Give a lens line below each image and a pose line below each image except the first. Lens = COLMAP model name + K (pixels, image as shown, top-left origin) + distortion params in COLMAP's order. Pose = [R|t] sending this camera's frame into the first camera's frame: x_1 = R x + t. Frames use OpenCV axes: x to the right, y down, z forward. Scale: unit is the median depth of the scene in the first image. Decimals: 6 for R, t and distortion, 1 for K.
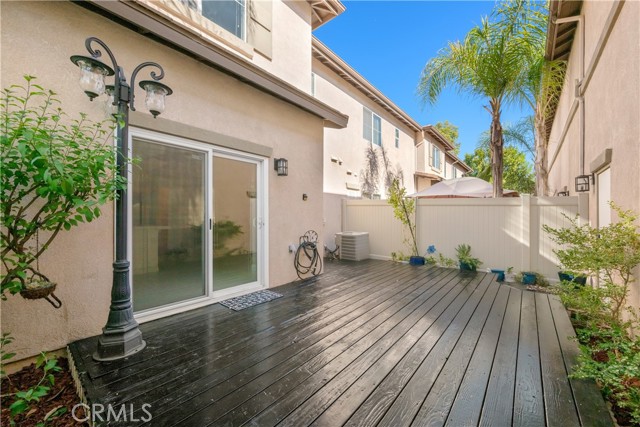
lens RADIAL K [[251.8, 0, 320.2], [0, 251.8, 216.5], [0, 0, 1]] dist [-0.001678, -0.000098]
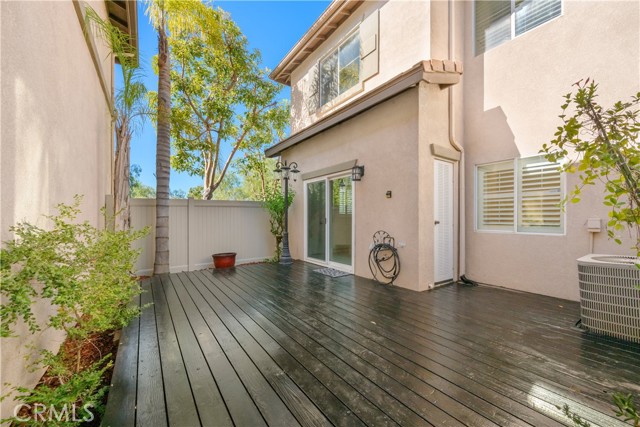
lens RADIAL K [[251.8, 0, 322.5], [0, 251.8, 215.9], [0, 0, 1]] dist [-0.001678, -0.000098]
pose [[-0.271390, -0.003437, -0.962463, 1.056411], [0.004383, 0.999979, -0.004807, 0.004117], [0.962460, -0.005523, -0.271369, 1.218343]]
